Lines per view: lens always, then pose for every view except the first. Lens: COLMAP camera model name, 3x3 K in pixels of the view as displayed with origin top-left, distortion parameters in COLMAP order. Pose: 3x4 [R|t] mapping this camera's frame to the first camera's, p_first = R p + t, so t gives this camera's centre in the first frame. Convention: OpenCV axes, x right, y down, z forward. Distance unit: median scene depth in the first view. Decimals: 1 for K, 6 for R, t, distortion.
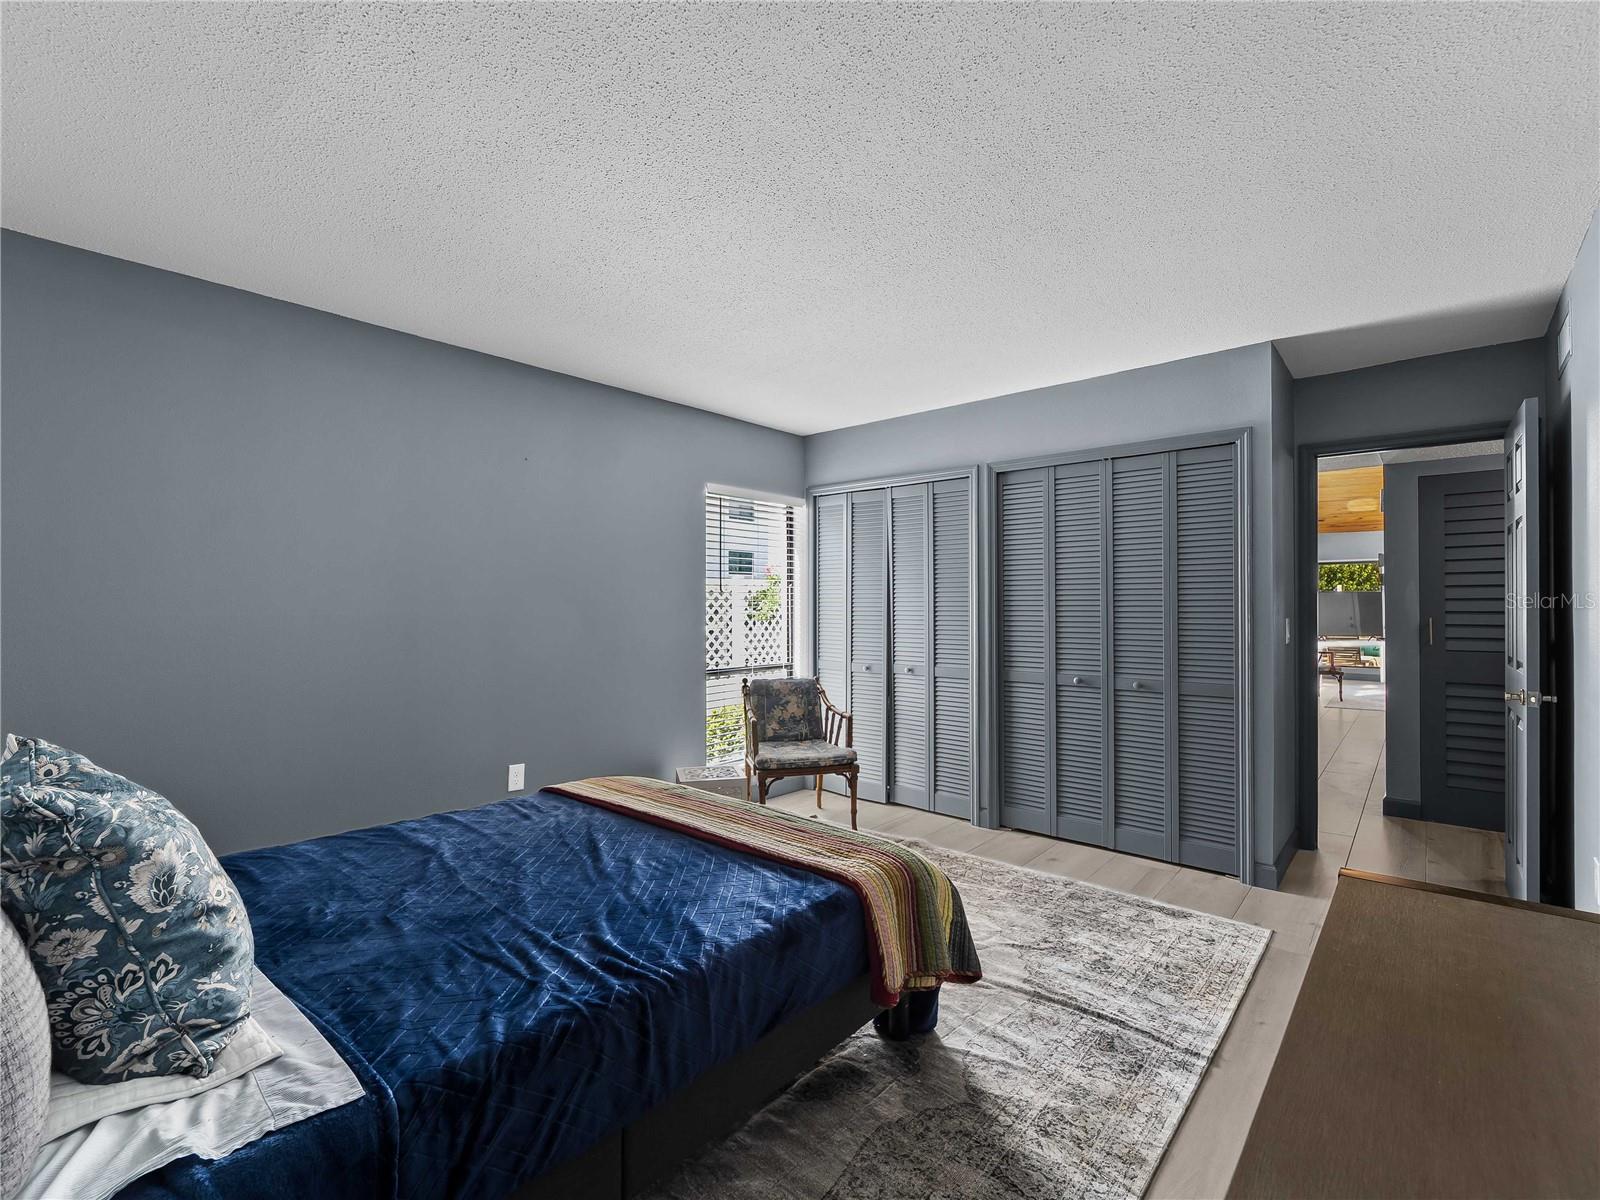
lens RADIAL K [[731.9, 0, 805.8], [0, 731.9, 598.1], [0, 0, 1]] dist [-0.001191, -0.000302]
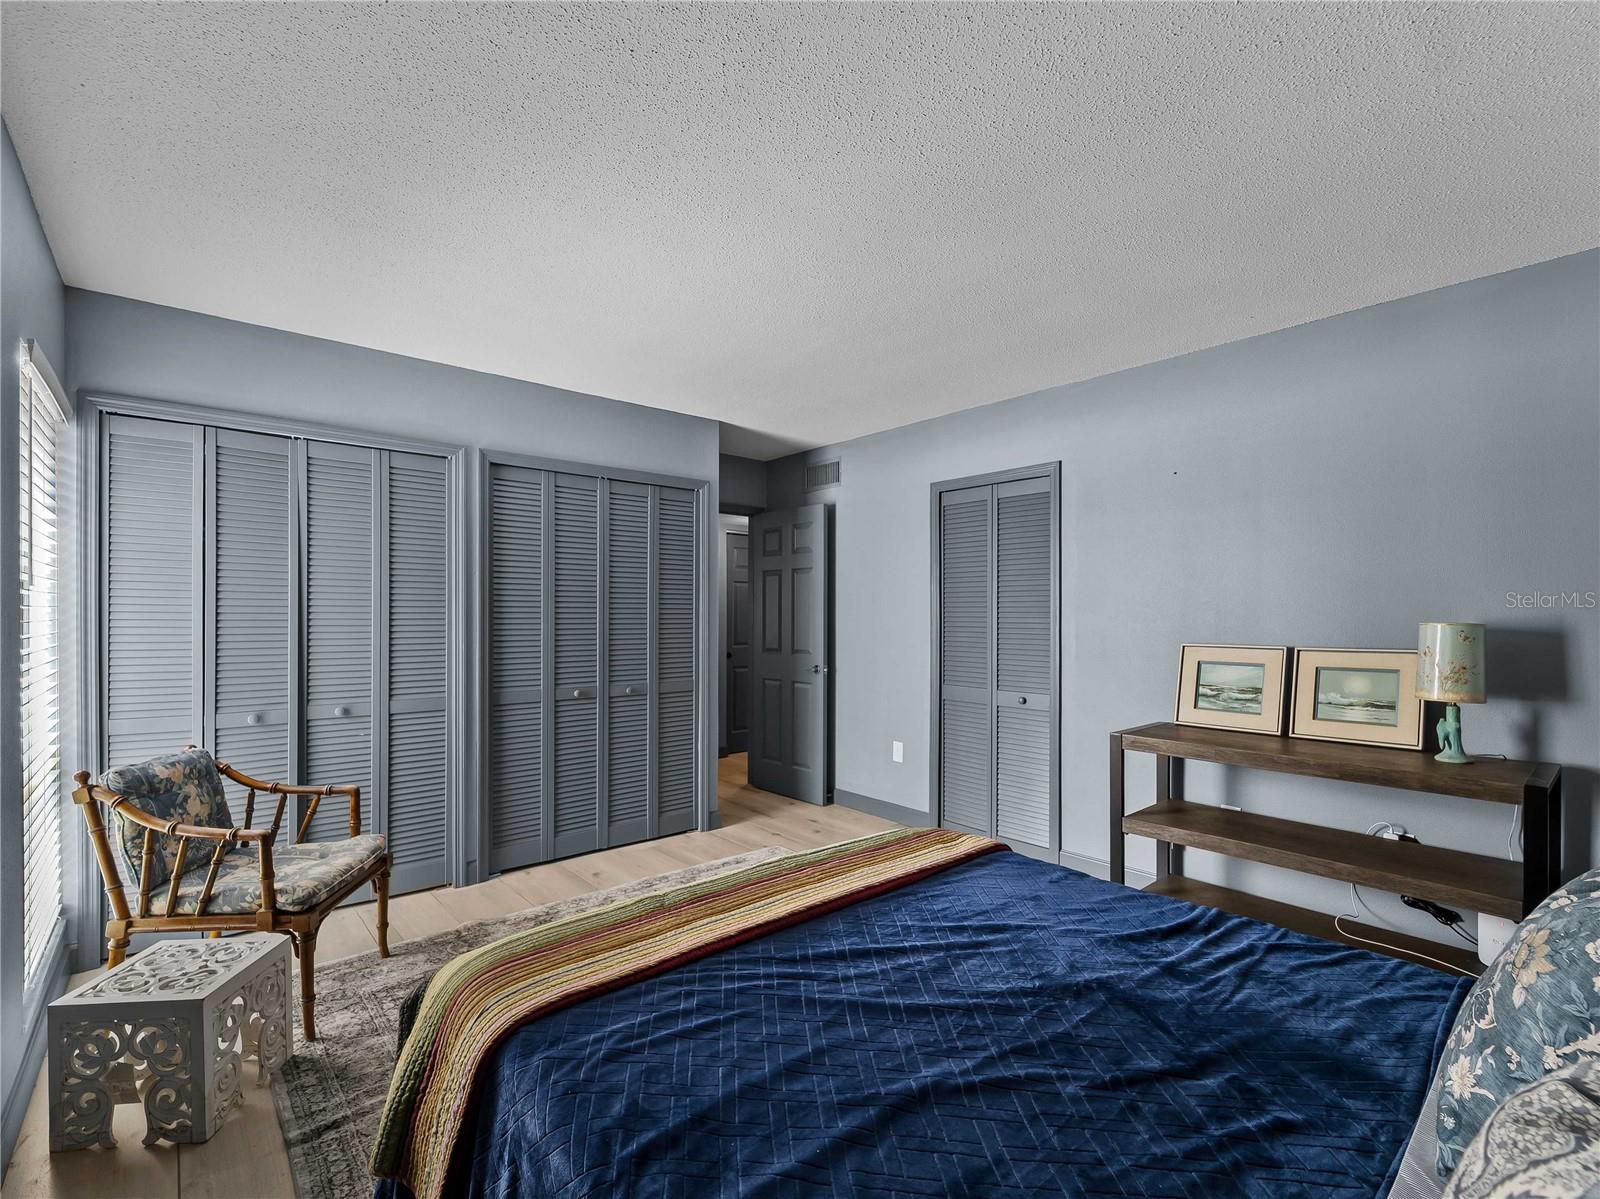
lens RADIAL K [[731.9, 0, 806.1], [0, 731.9, 614.3], [0, 0, 1]] dist [-0.001191, -0.000302]
pose [[0.142799, 0.002201, 0.989749, -0.550744], [-0.009709, 0.999953, -0.000823, 0.003204], [-0.989704, -0.009492, 0.142814, 0.533549]]
